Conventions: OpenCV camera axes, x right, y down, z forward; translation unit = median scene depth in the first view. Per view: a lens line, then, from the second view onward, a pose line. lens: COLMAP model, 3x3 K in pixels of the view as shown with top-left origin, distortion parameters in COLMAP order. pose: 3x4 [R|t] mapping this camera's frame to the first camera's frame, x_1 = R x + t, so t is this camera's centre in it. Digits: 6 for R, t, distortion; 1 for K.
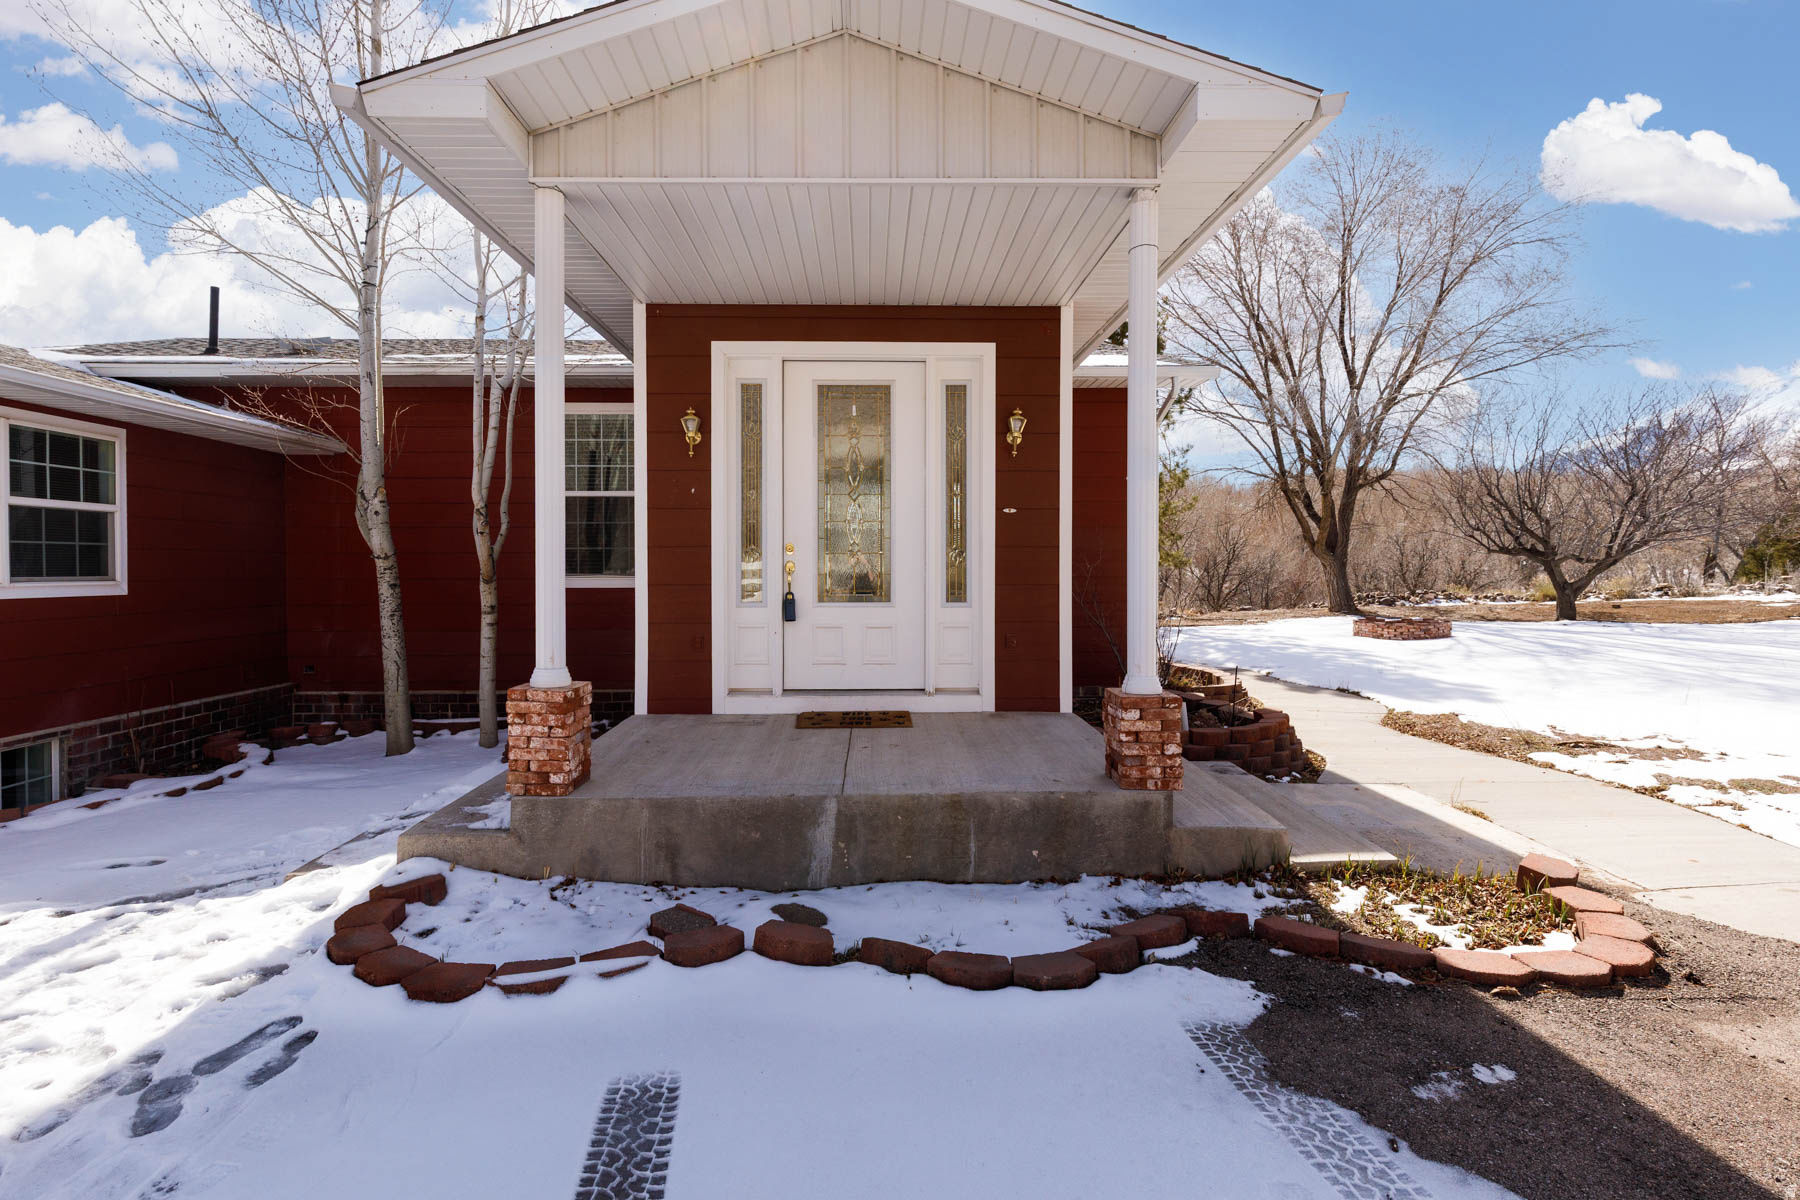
lens RADIAL K [[864.6, 0, 897.9], [0, 864.6, 571.9], [0, 0, 1]] dist [0.015985, -0.001155]
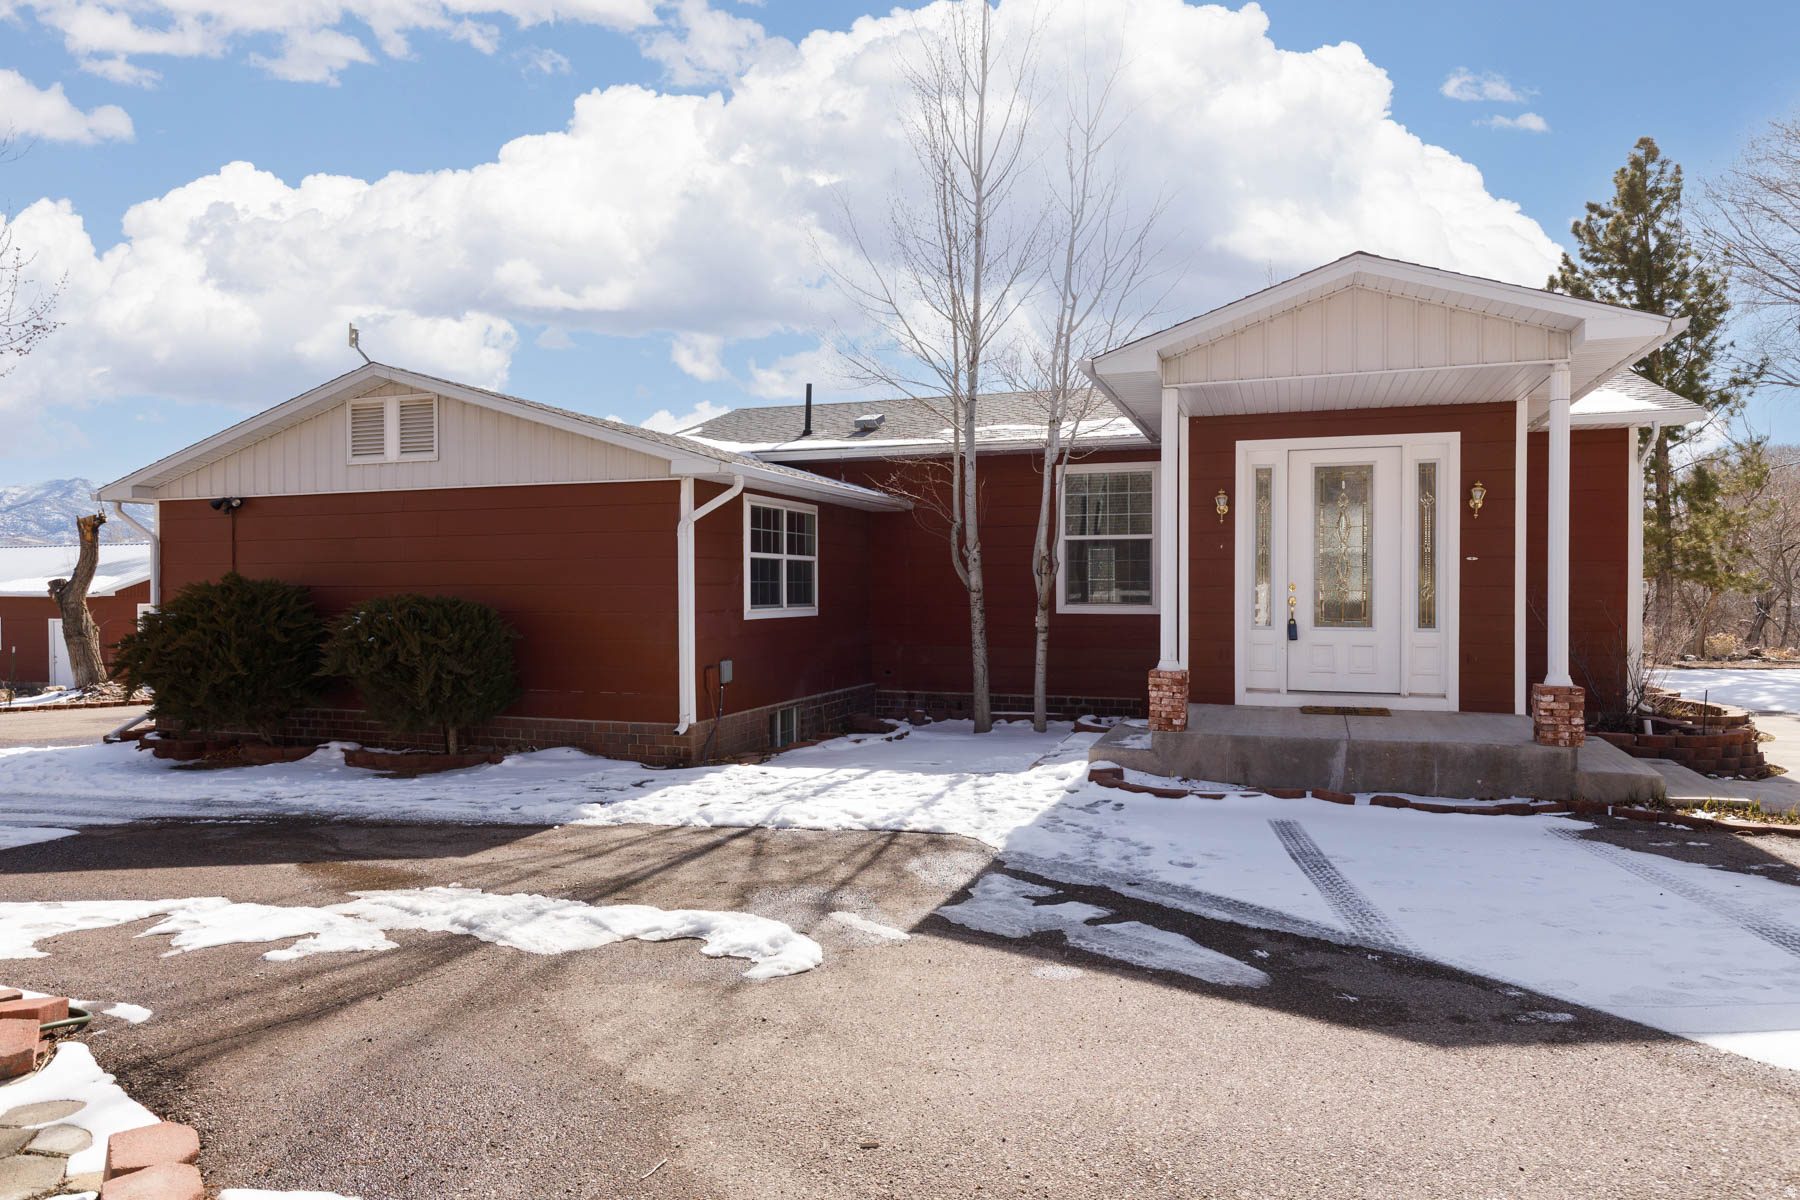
lens RADIAL K [[1117.0, 0, 899.5], [0, 1117.0, 593.1], [0, 0, 1]] dist [0.005140, 0.005775]
pose [[0.929916, 0.002924, -0.367760, -0.053563], [-0.002977, 0.999995, 0.000421, -0.016749], [0.367759, 0.000704, 0.929921, -0.893075]]
